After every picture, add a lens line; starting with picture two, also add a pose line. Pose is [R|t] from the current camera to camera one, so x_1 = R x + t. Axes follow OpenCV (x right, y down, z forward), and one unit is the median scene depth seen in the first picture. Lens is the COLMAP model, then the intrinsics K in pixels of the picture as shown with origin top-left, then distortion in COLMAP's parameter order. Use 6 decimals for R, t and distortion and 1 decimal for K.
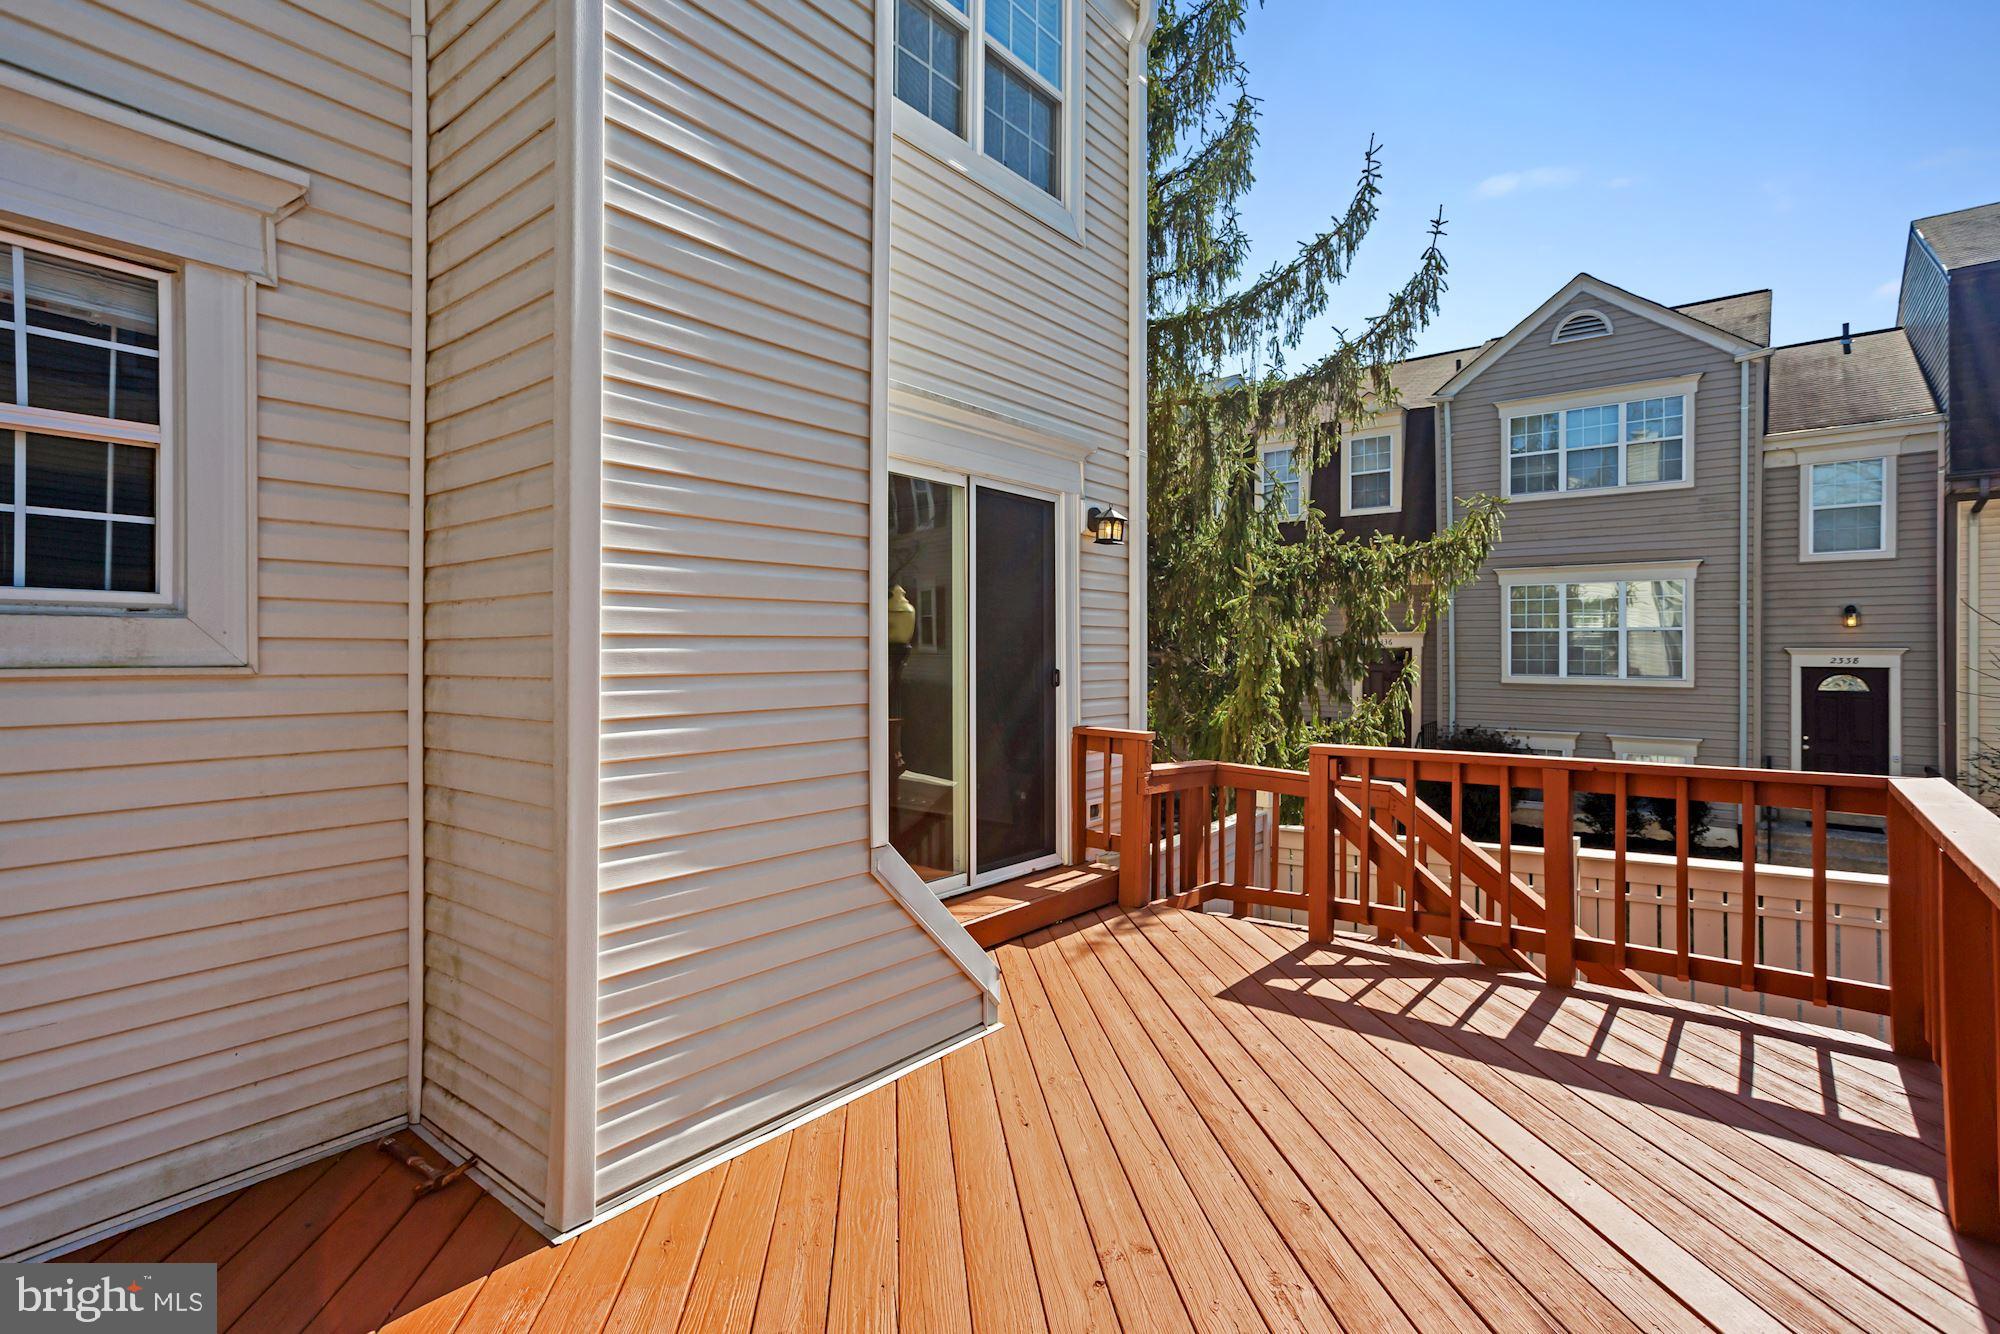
lens RADIAL K [[971.1, 0, 987.8], [0, 971.1, 659.2], [0, 0, 1]] dist [-0.047654, 0.038576]
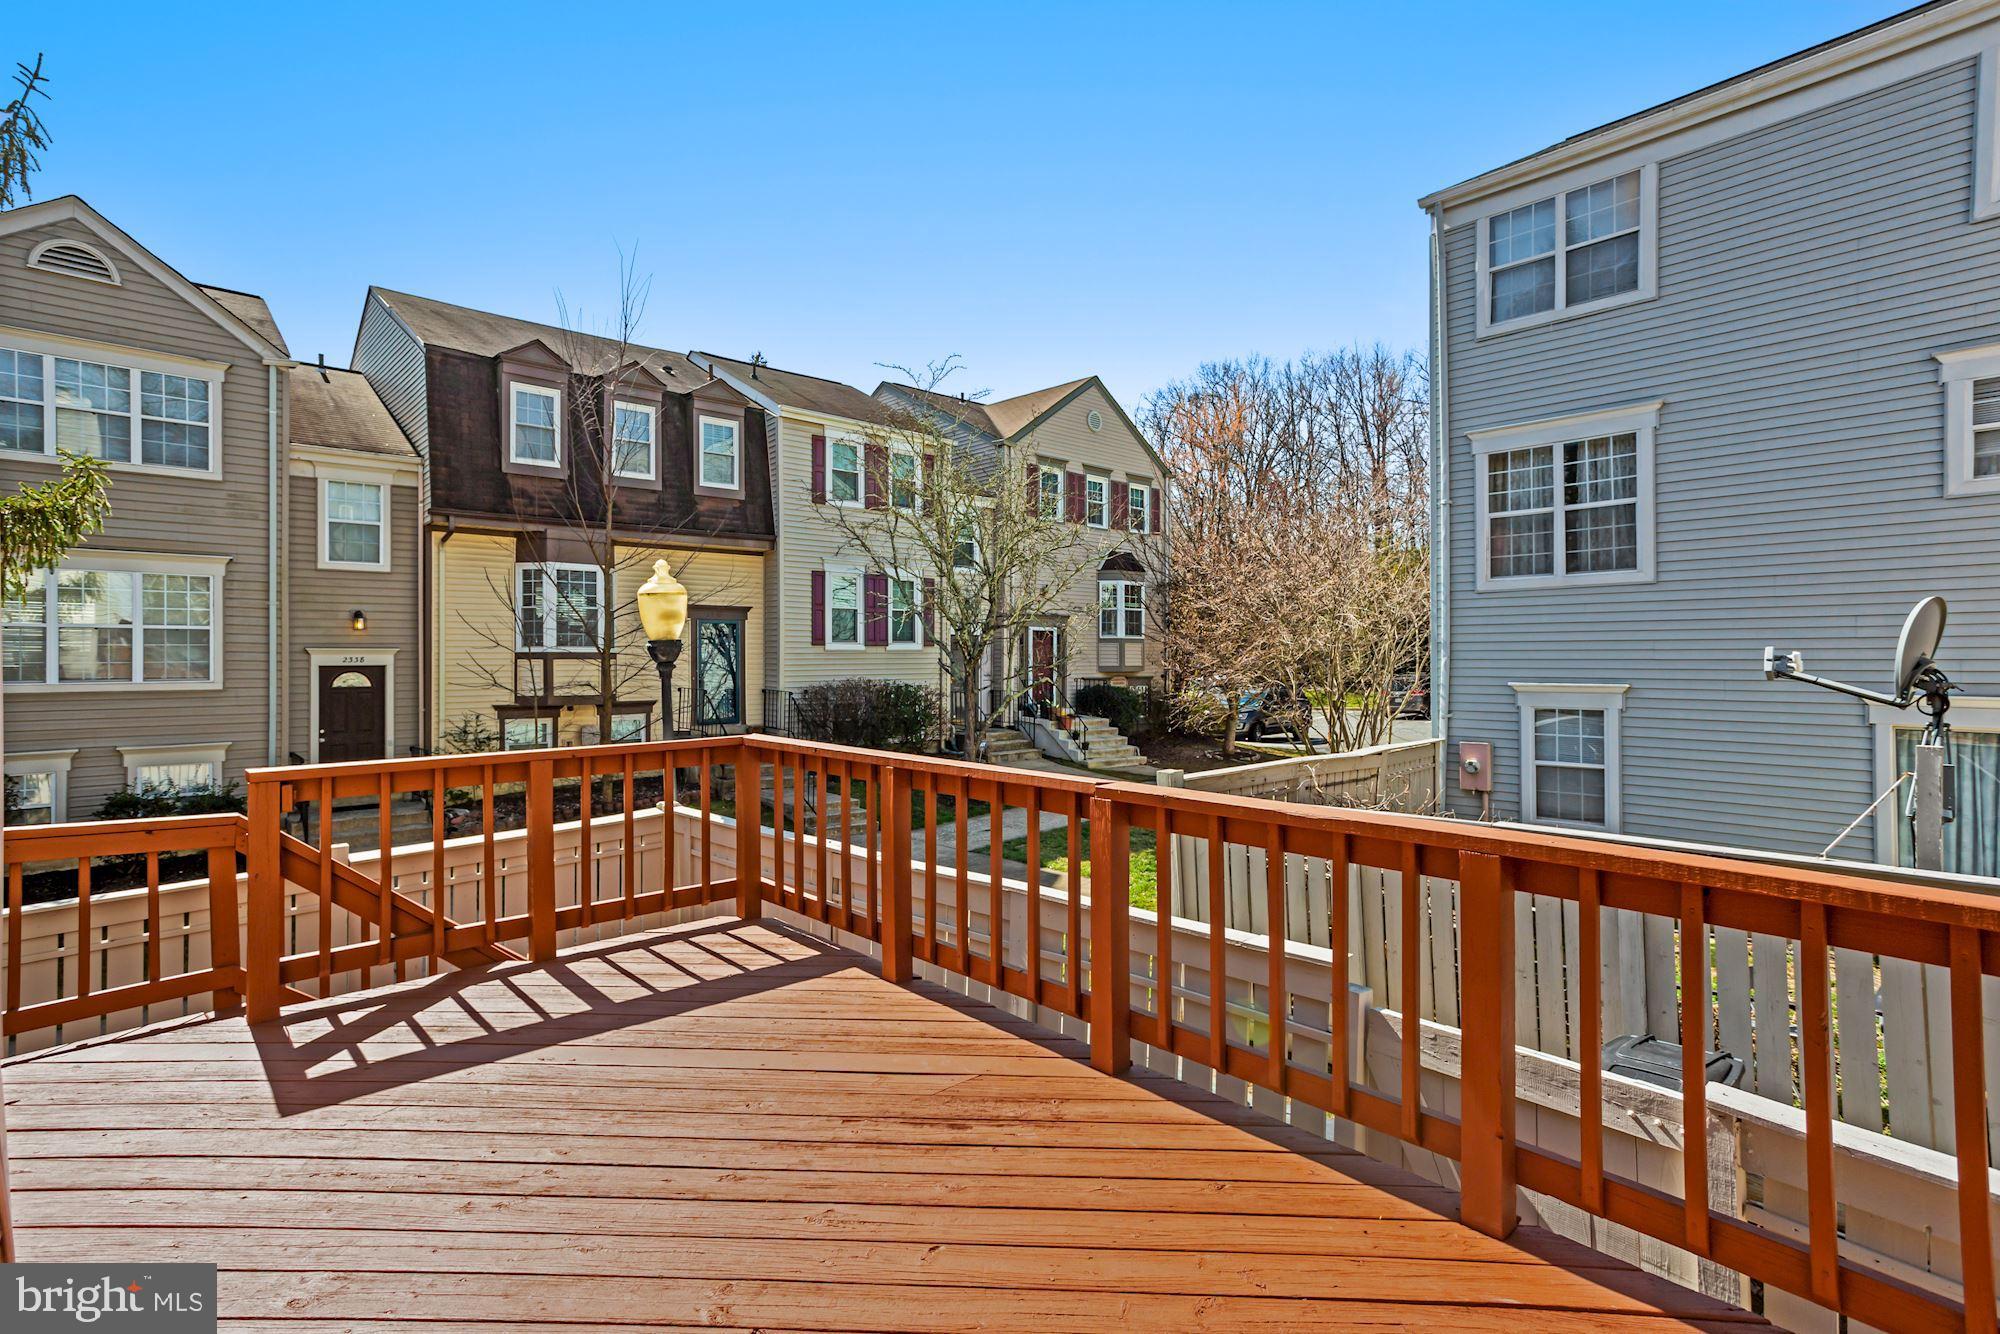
lens RADIAL K [[989.3, 0, 982.2], [0, 989.3, 668.1], [0, 0, 1]] dist [-0.048052, 0.041001]
pose [[0.123747, -0.017792, 0.992154, -0.166719], [0.009142, 0.999817, 0.016789, -0.001199], [-0.992272, 0.006992, 0.123887, 0.141614]]
